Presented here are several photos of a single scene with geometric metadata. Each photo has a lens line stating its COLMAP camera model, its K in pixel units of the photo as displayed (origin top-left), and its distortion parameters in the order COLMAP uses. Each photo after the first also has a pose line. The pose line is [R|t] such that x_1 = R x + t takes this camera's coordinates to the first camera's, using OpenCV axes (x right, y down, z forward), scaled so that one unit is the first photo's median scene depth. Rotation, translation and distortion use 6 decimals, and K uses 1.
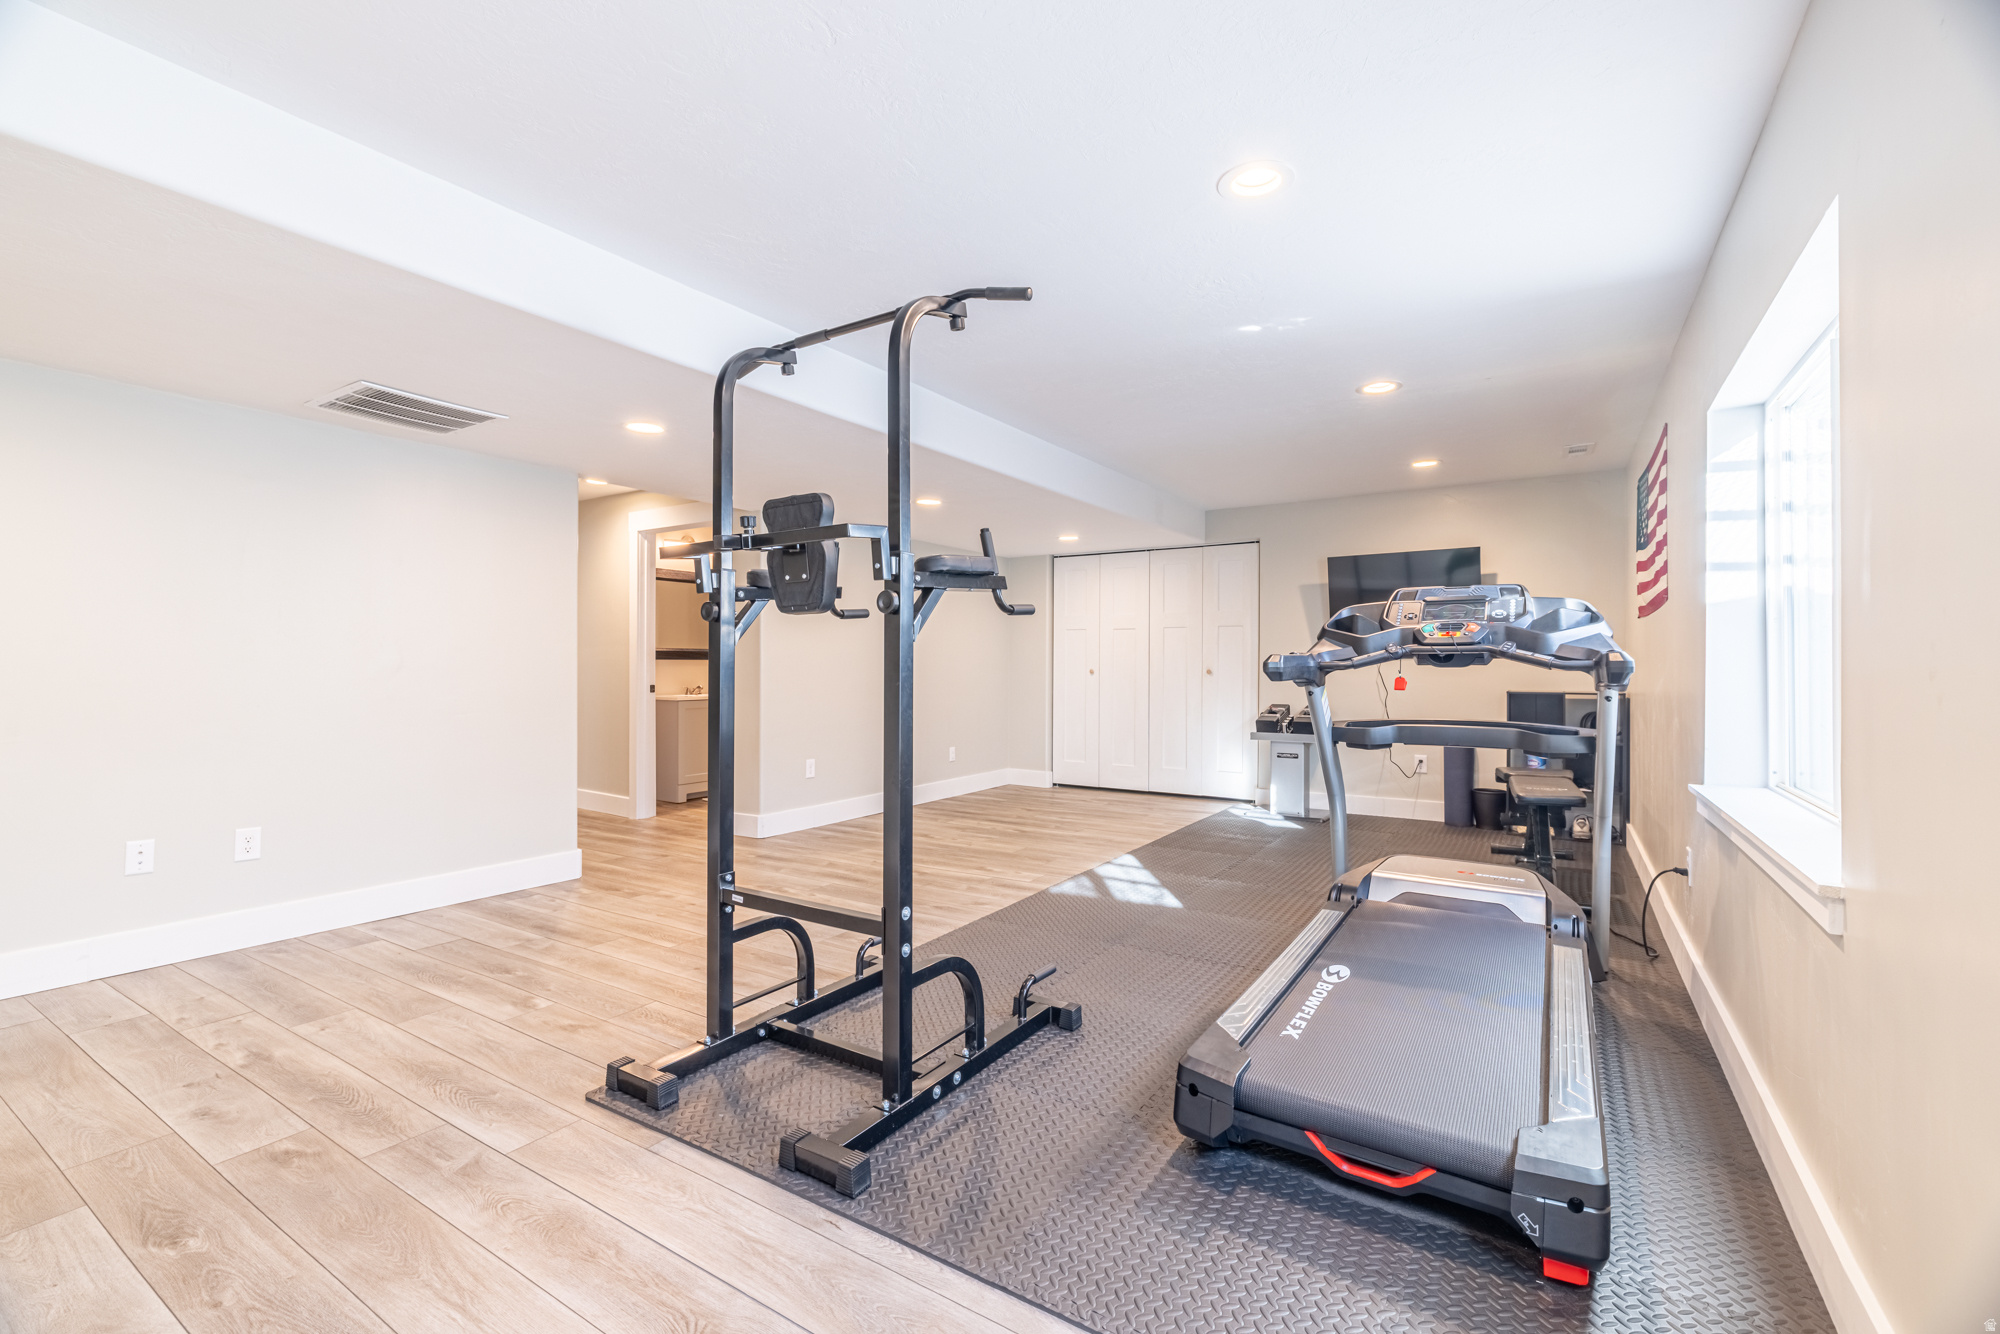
lens RADIAL K [[865.4, 0, 998.0], [0, 865.4, 669.8], [0, 0, 1]] dist [0.000080, 0.000160]
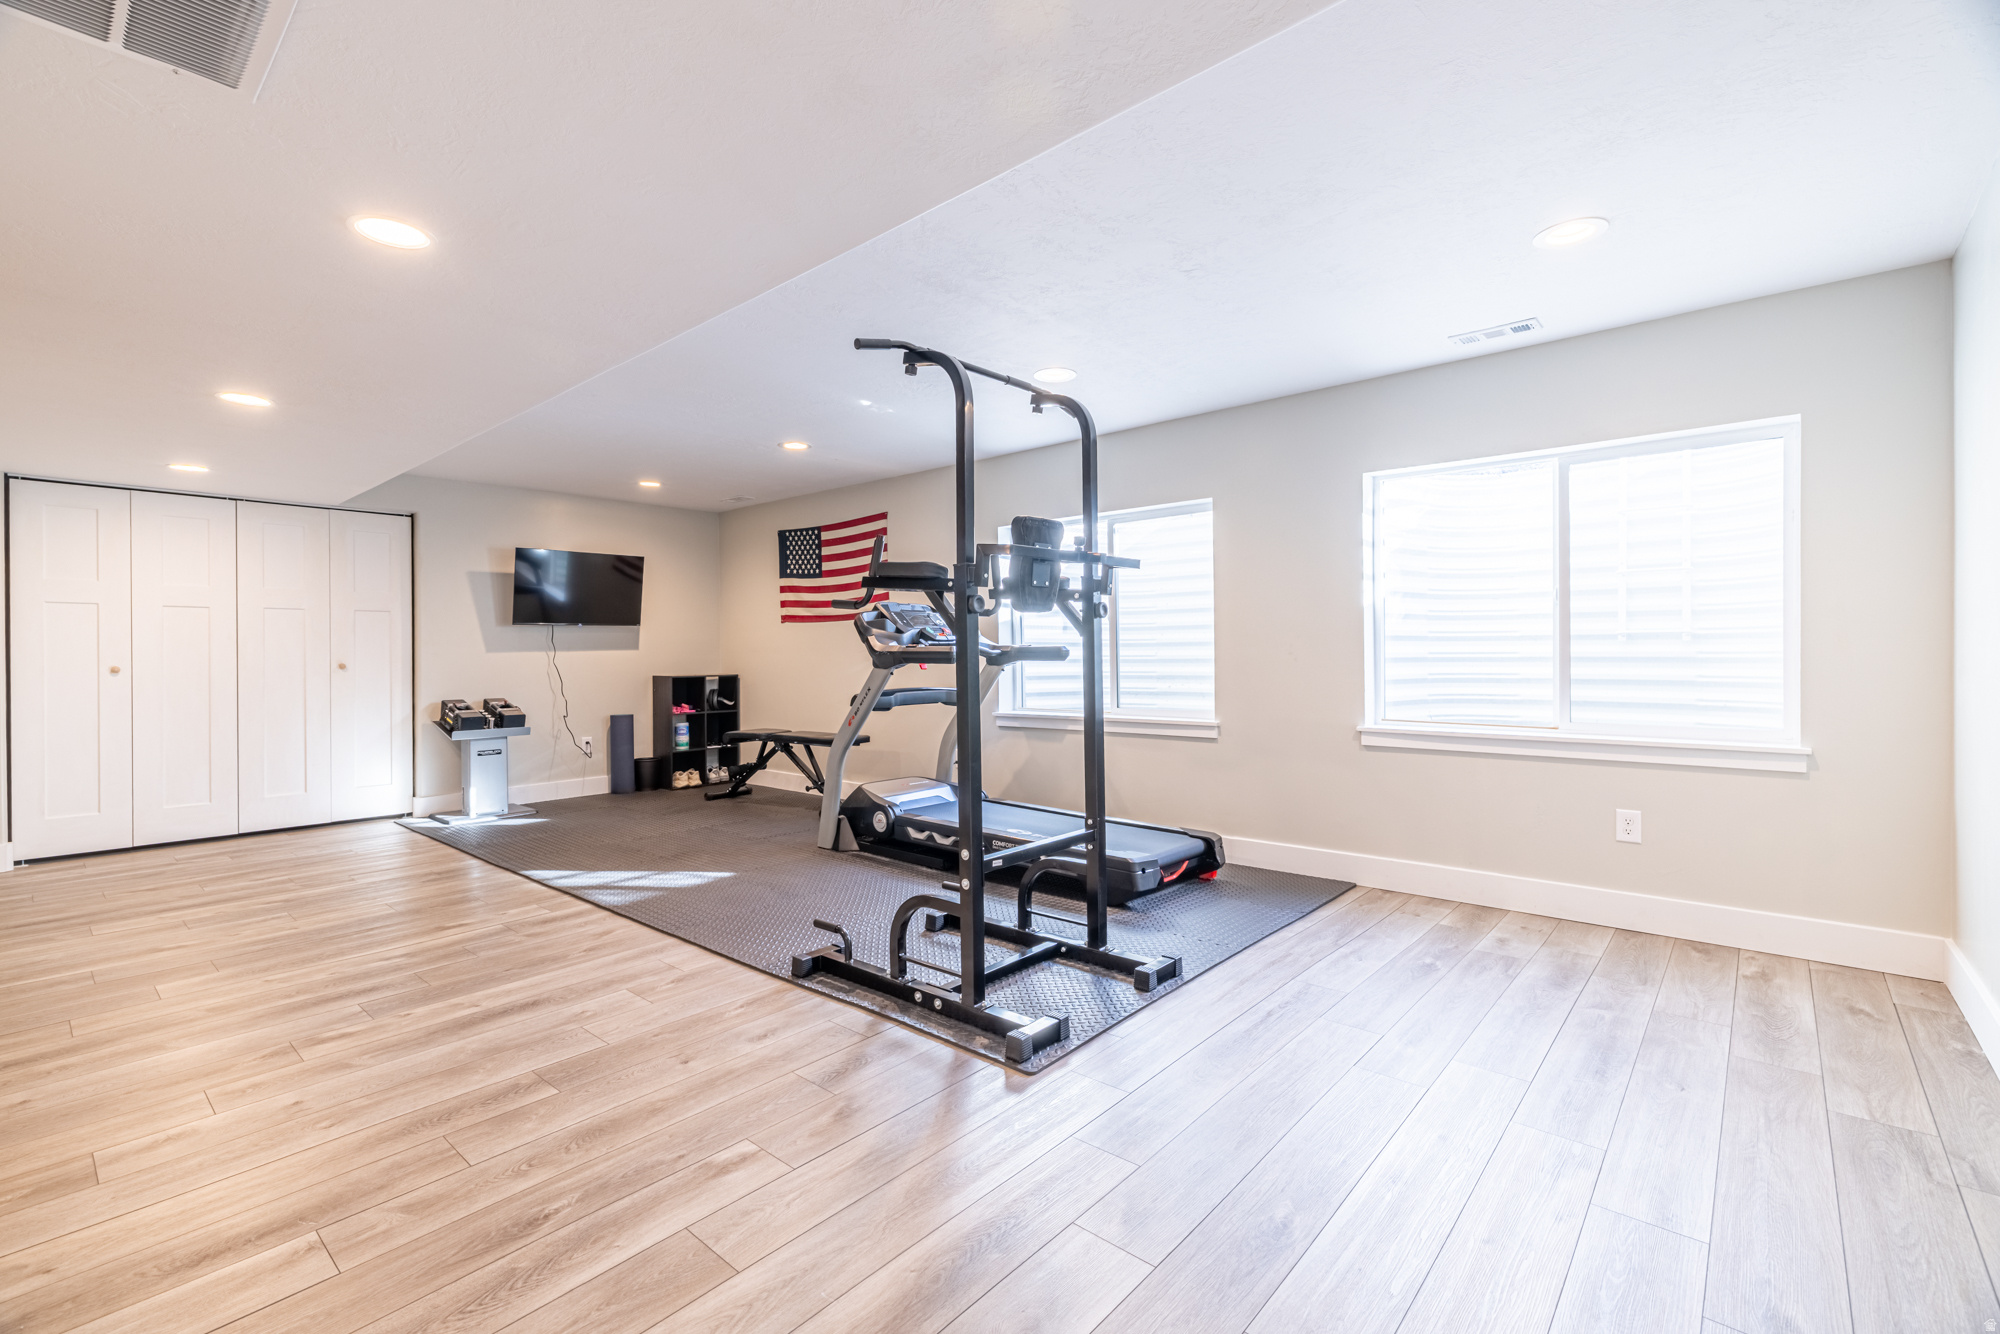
lens RADIAL K [[865.4, 0, 998.0], [0, 865.4, 669.8], [0, 0, 1]] dist [0.000080, 0.000160]
pose [[0.150423, -0.021574, 0.988386, -1.010191], [0.013543, 0.999713, 0.019760, -0.004875], [-0.988529, 0.010414, 0.150672, 0.598288]]
